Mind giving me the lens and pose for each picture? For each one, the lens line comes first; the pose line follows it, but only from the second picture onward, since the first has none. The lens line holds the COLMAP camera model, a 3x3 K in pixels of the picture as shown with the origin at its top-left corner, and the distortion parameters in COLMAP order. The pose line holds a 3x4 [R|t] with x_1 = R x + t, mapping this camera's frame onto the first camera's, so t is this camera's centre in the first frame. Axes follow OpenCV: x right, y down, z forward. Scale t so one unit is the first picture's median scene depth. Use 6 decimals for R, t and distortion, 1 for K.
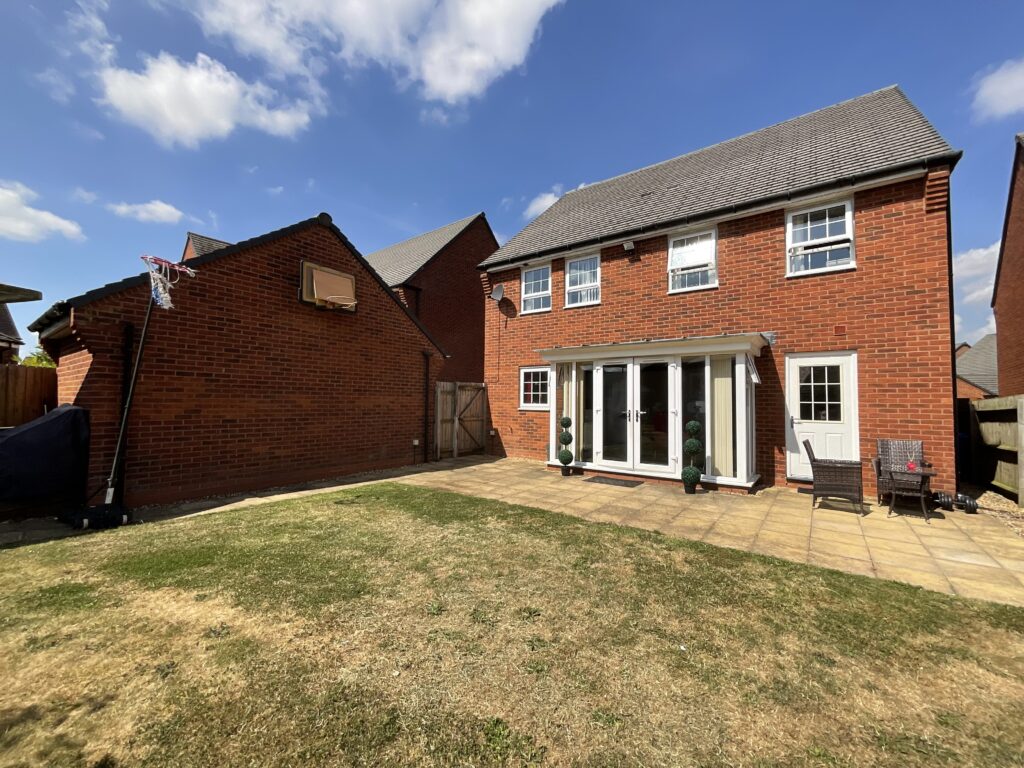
lens RADIAL K [[417.2, 0, 511.1], [0, 417.2, 383.9], [0, 0, 1]] dist [0.000396, 0.000598]
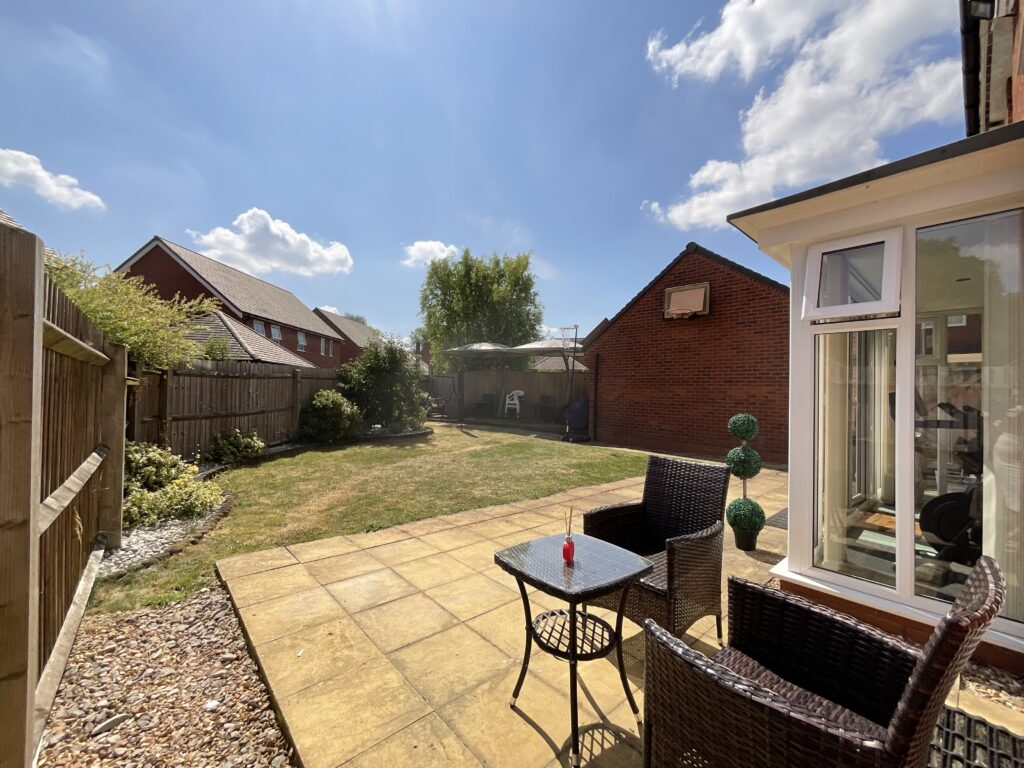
lens RADIAL K [[417.2, 0, 511.0], [0, 417.2, 388.8], [0, 0, 1]] dist [0.000396, 0.000598]
pose [[-0.205607, -0.021973, -0.978388, 1.329929], [0.021773, 0.999398, -0.027020, 0.083492], [0.978392, -0.026858, -0.205005, 1.069255]]
